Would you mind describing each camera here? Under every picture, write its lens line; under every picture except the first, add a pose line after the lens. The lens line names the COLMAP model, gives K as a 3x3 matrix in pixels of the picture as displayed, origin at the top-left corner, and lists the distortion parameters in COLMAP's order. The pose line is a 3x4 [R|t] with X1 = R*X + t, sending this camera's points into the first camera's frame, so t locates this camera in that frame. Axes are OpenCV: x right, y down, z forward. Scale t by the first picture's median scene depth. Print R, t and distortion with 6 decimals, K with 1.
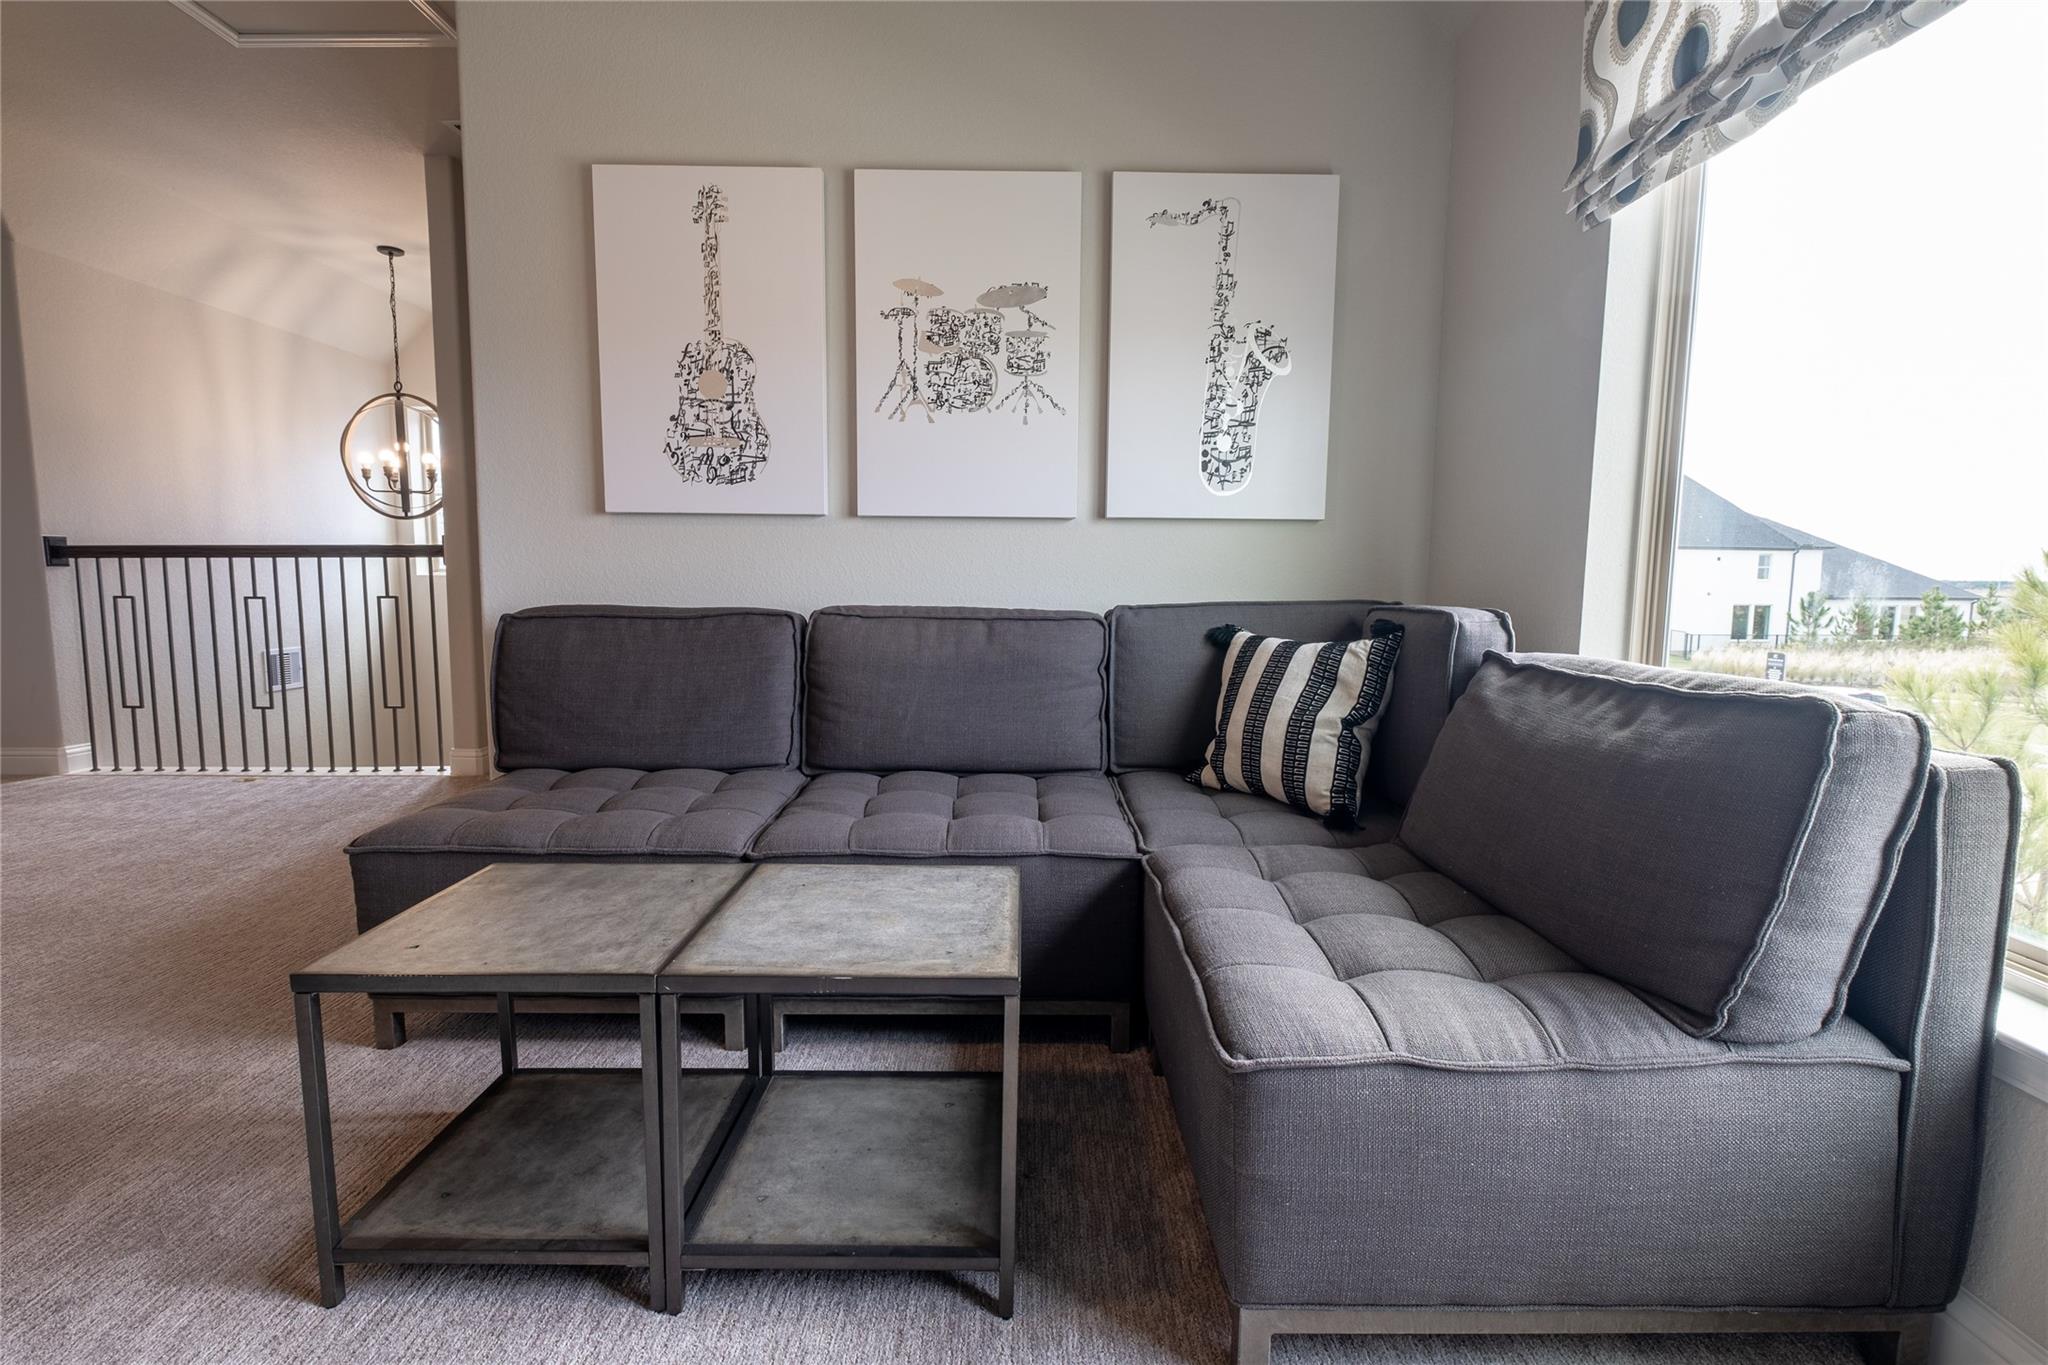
lens RADIAL K [[922.8, 0, 1024.0], [0, 922.8, 682.5], [0, 0, 1]] dist [0.005244, -0.000147]
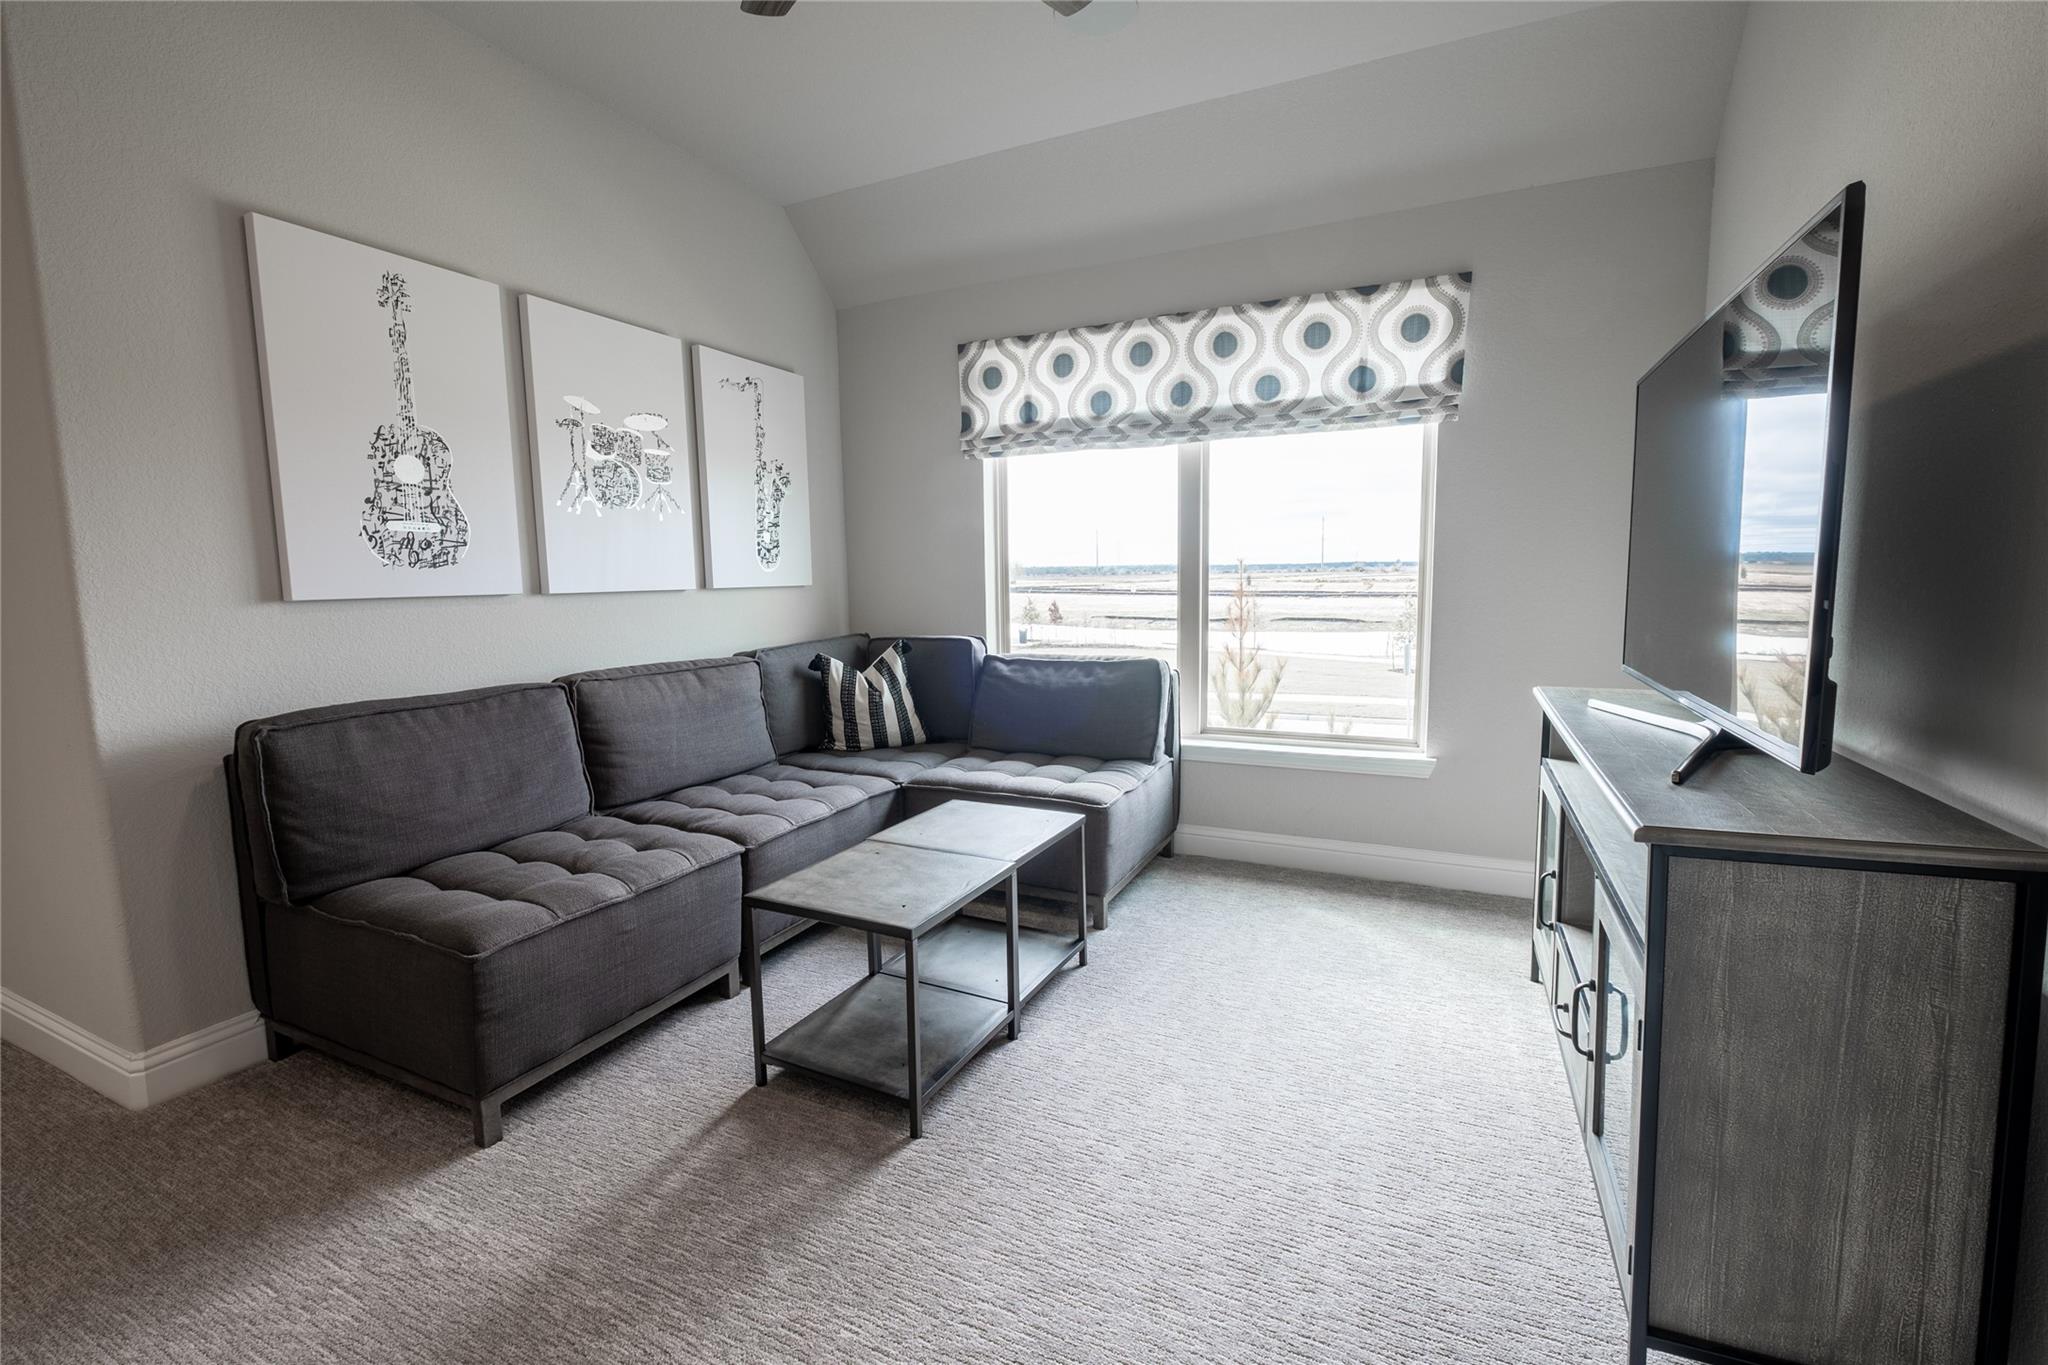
lens RADIAL K [[853.6, 0, 1024.0], [0, 853.6, 682.5], [0, 0, 1]] dist [0.010259, -0.000559]
pose [[0.446562, -0.128220, 0.885518, -0.889058], [0.122913, 0.989087, 0.081232, -0.087835], [-0.886270, 0.072567, 0.457449, 0.002166]]
